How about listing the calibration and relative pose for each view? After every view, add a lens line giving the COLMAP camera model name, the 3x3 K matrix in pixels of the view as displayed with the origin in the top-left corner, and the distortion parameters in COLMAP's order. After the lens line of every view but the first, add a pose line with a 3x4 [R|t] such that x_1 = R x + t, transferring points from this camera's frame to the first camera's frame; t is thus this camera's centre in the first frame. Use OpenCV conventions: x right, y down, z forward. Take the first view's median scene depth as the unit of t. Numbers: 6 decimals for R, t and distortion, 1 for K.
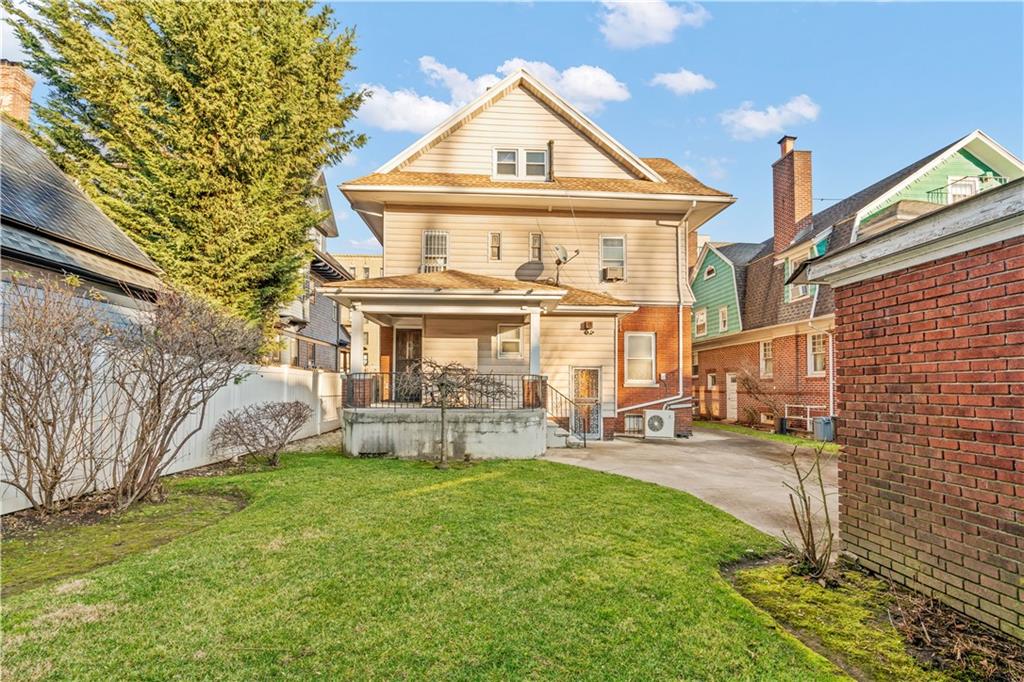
lens RADIAL K [[468.9, 0, 506.1], [0, 468.9, 375.2], [0, 0, 1]] dist [-0.010967, 0.002428]
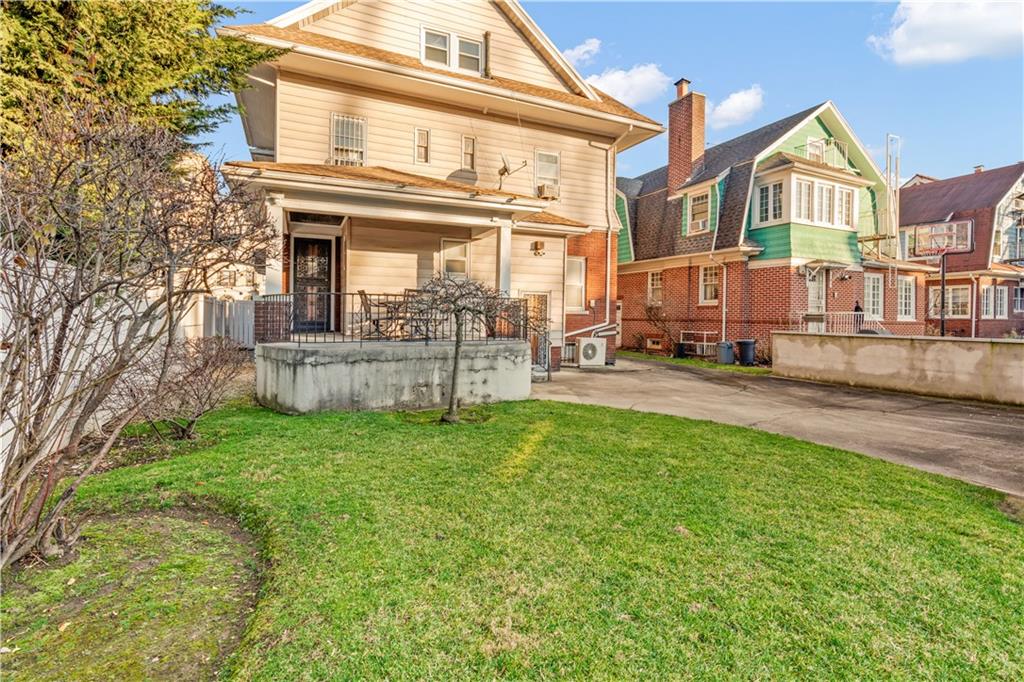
lens RADIAL K [[468.9, 0, 503.8], [0, 468.9, 316.8], [0, 0, 1]] dist [-0.010967, 0.002428]
pose [[0.931375, 0.000089, 0.364061, -0.193842], [-0.011369, 0.999519, 0.028841, 0.004799], [-0.363883, -0.031001, 0.930928, 0.159078]]
